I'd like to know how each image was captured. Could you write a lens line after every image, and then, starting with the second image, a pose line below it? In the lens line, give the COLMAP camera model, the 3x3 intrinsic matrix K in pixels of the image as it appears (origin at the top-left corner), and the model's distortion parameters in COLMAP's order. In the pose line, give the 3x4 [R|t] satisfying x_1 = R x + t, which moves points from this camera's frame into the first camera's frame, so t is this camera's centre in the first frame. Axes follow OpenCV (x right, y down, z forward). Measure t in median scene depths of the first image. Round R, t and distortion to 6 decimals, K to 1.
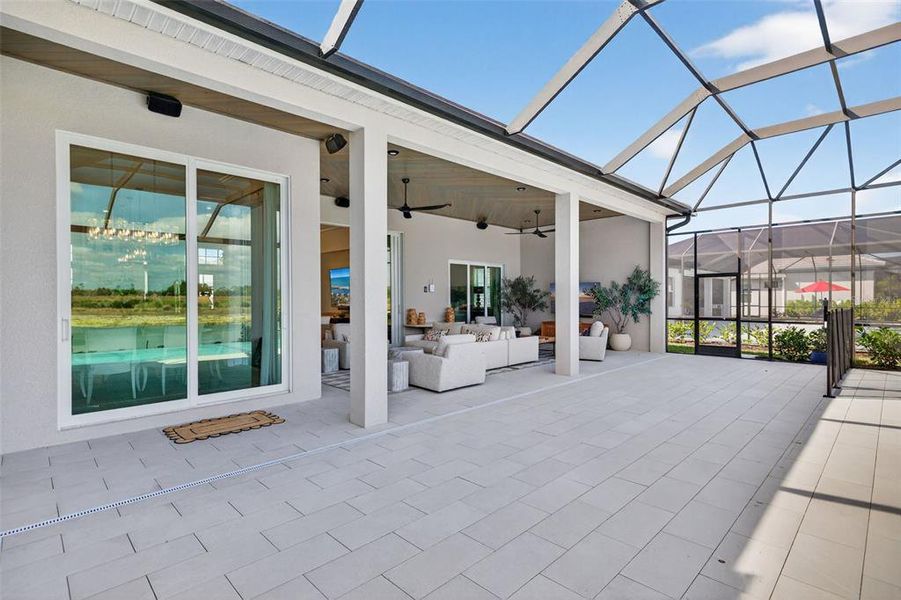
lens RADIAL K [[376.1, 0, 444.8], [0, 376.1, 294.2], [0, 0, 1]] dist [0.007250, 0.000072]
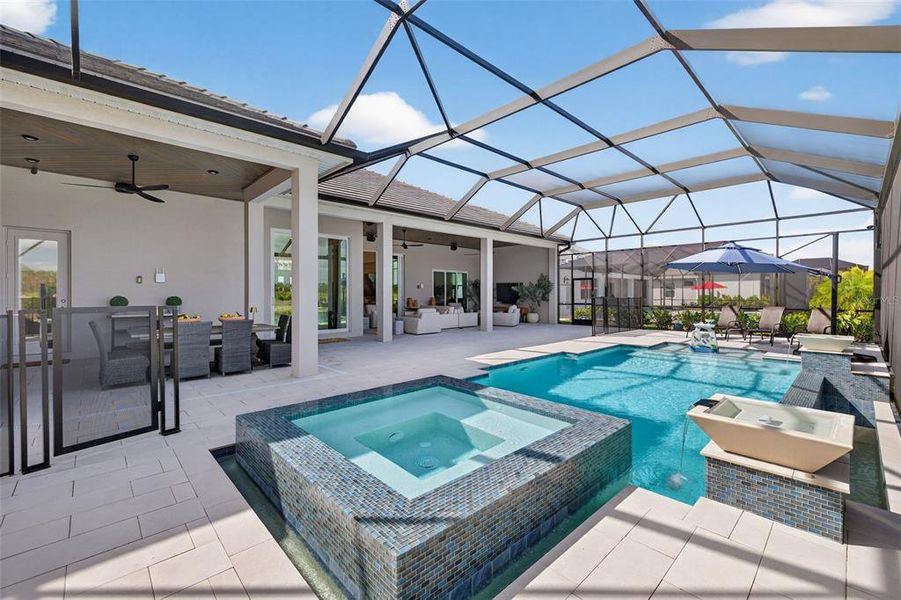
lens RADIAL K [[376.1, 0, 444.8], [0, 376.1, 294.2], [0, 0, 1]] dist [0.007250, 0.000072]
pose [[0.998861, 0.003371, -0.047600, 0.159419], [-0.002963, 0.999958, 0.008644, 0.006400], [0.047627, -0.008493, 0.998829, -0.744839]]
